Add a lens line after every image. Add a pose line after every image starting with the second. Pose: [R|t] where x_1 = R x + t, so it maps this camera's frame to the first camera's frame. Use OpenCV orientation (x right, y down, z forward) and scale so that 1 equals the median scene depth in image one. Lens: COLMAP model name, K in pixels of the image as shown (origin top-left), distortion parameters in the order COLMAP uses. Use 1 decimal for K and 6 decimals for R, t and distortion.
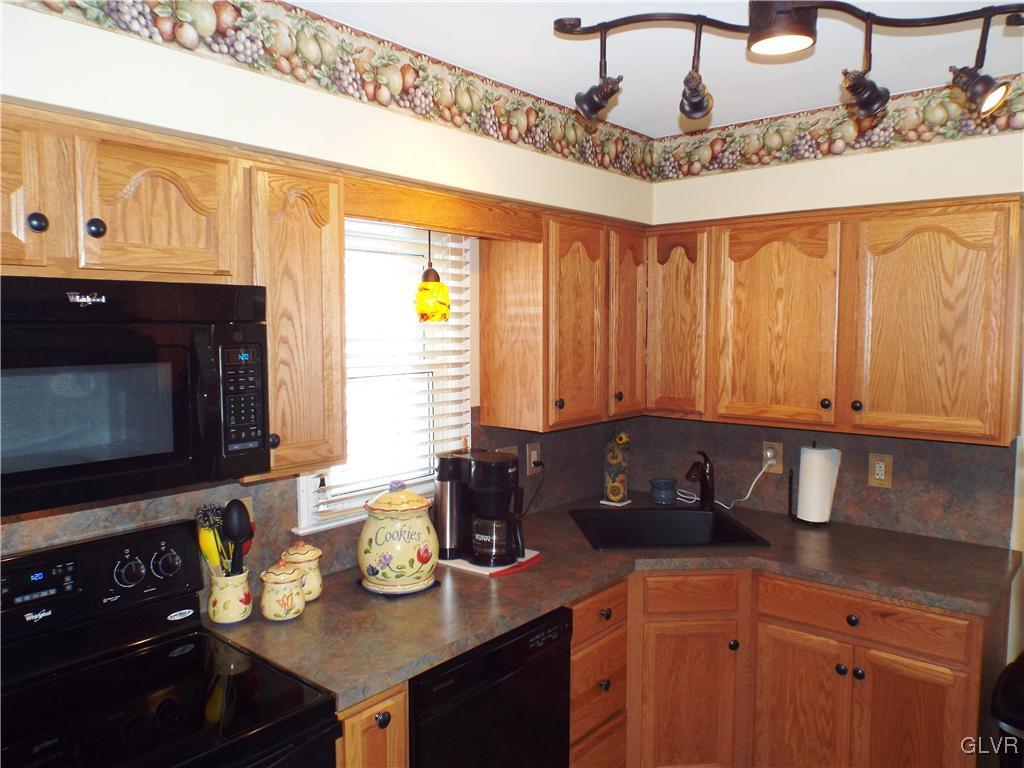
lens RADIAL K [[766.8, 0, 512.4], [0, 766.8, 385.5], [0, 0, 1]] dist [-0.005760, -0.009718]
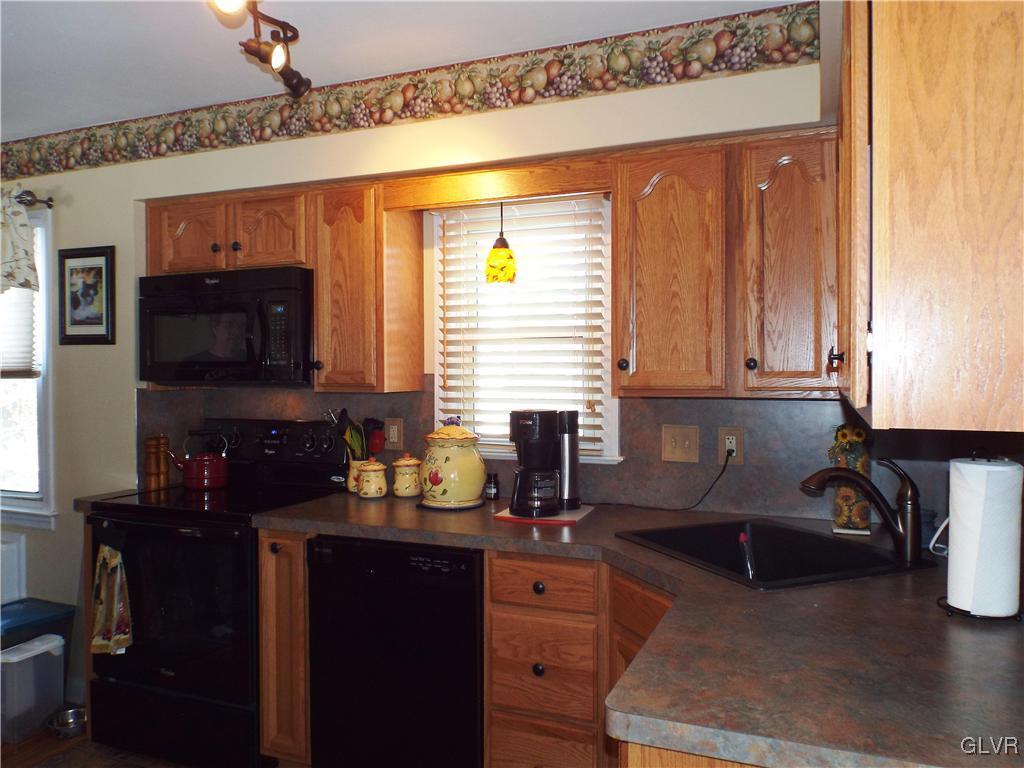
lens RADIAL K [[766.8, 0, 513.9], [0, 766.8, 380.6], [0, 0, 1]] dist [-0.005760, -0.009718]
pose [[0.299254, 0.010026, -0.954121, 1.149361], [-0.072631, 0.997283, -0.012301, 0.082936], [0.951405, 0.072980, 0.299170, 0.813631]]
